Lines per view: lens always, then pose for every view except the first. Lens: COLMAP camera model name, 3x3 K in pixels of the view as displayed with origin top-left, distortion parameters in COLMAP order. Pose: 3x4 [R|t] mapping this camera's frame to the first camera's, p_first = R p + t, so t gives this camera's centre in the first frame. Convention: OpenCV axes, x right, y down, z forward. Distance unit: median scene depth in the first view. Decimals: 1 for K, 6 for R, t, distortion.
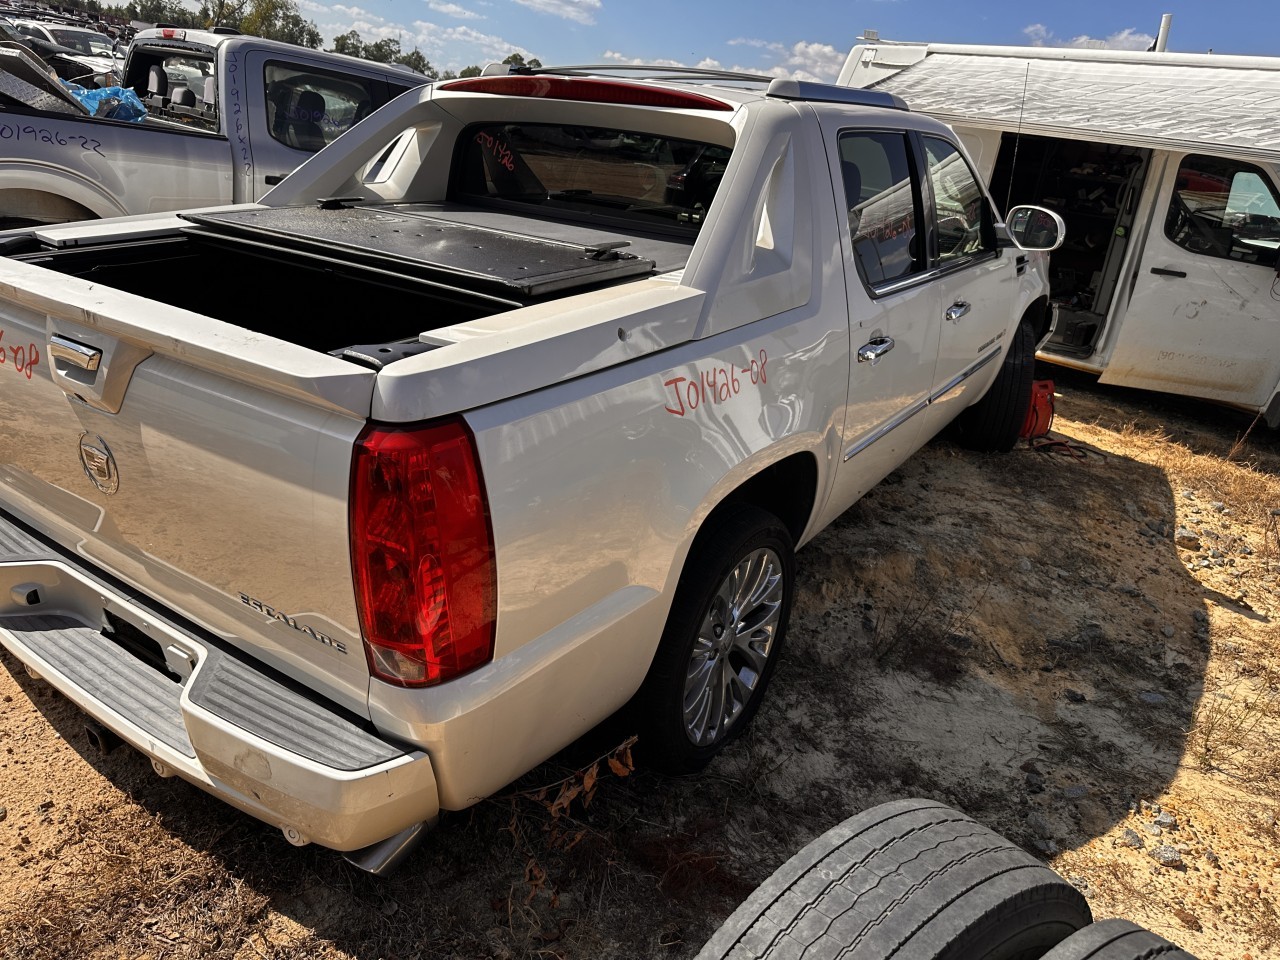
lens RADIAL K [[919.5, 0, 634.9], [0, 919.5, 485.0], [0, 0, 1]] dist [0.002682, -0.008327]
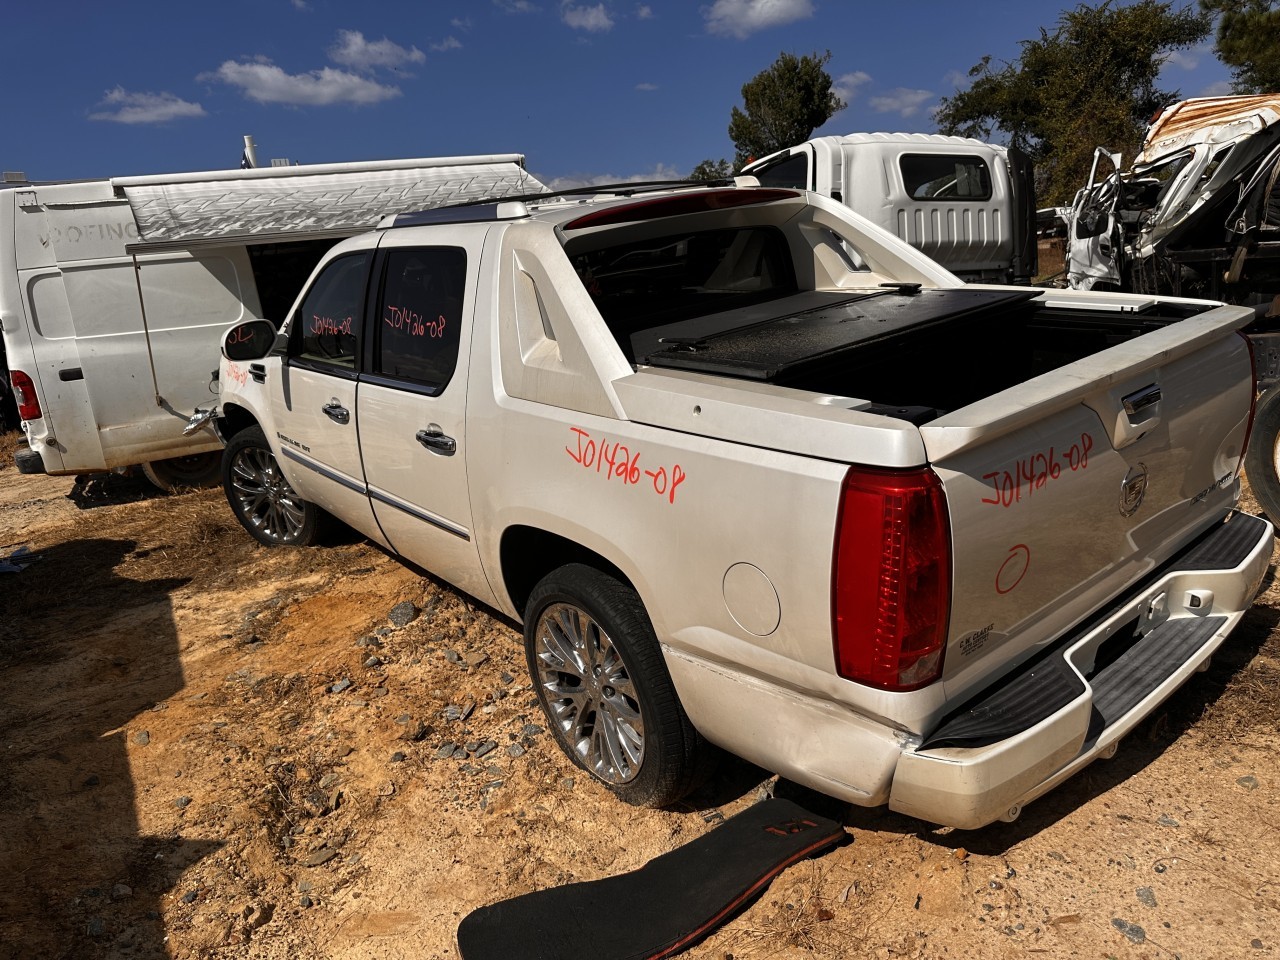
lens RADIAL K [[919.5, 0, 638.8], [0, 919.5, 489.7], [0, 0, 1]] dist [0.002682, -0.008327]
pose [[0.271863, -0.388022, 0.880641, -0.607878], [0.481430, 0.847202, 0.224666, -0.203100], [-0.833256, 0.362889, 0.417129, 0.344728]]
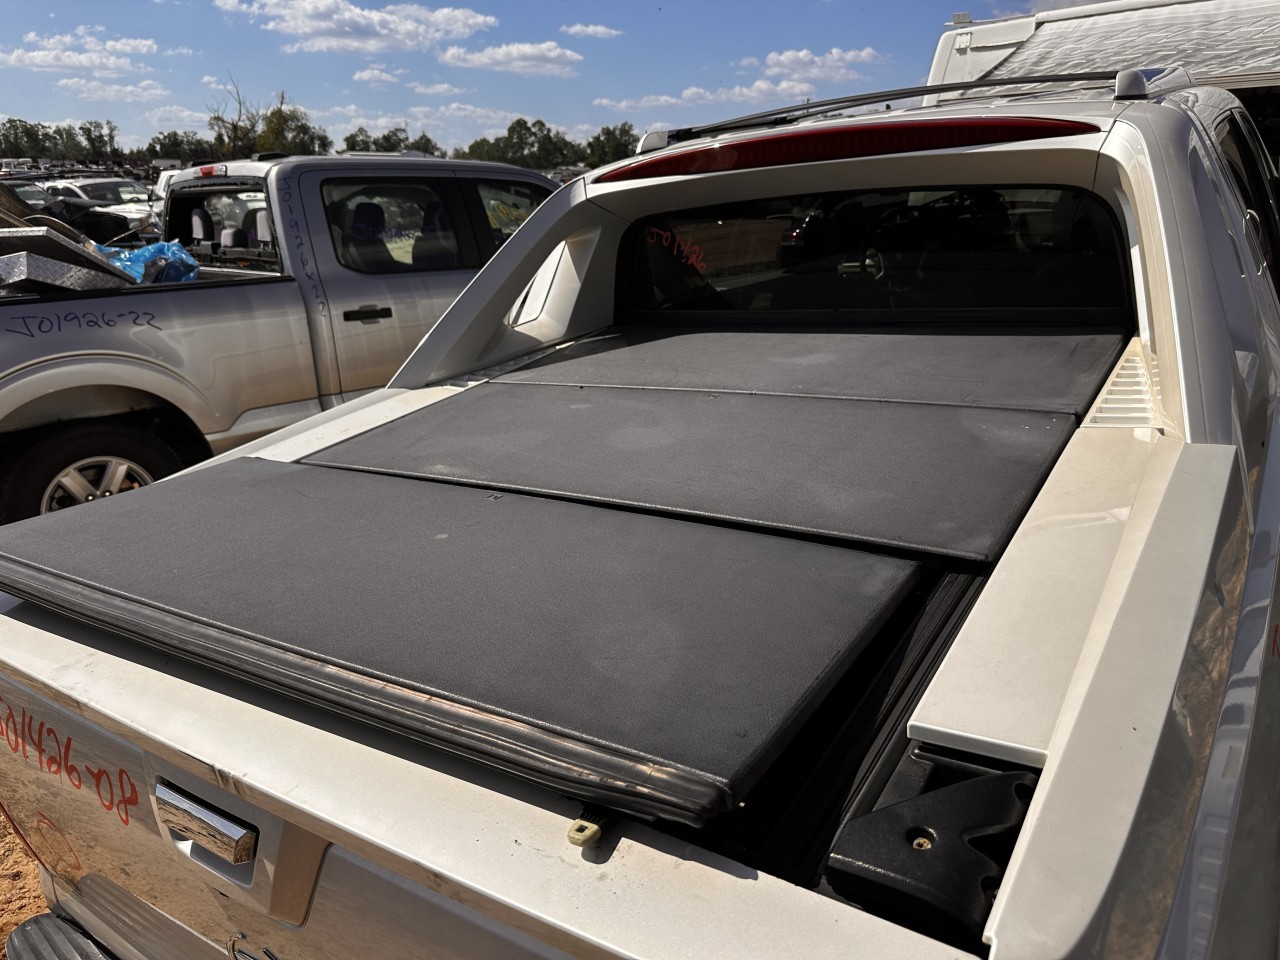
lens RADIAL K [[919.5, 0, 642.9], [0, 919.5, 481.5], [0, 0, 1]] dist [0.002682, -0.008327]
pose [[0.983170, -0.173377, -0.057592, -0.093964], [0.170943, 0.984260, -0.044833, -0.084643], [0.064459, 0.034234, 0.997333, 0.152670]]
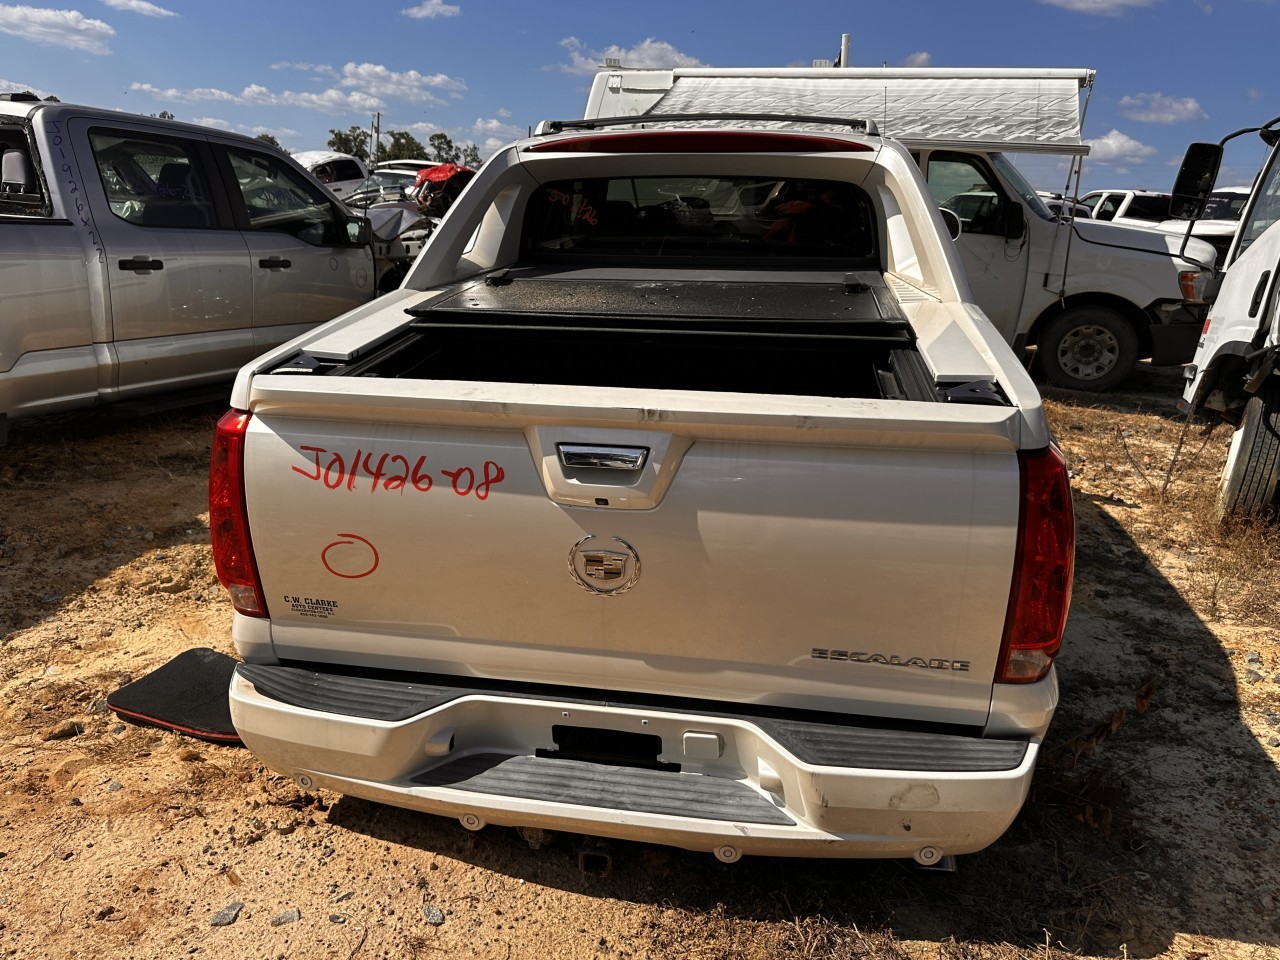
lens RADIAL K [[939.0, 0, 621.5], [0, 939.0, 482.8], [0, 0, 1]] dist [0.019824, -0.033817]
pose [[0.909353, -0.204966, 0.362031, -0.300089], [0.214674, 0.976590, 0.013682, -0.039736], [-0.356360, 0.065277, 0.932066, 0.024494]]
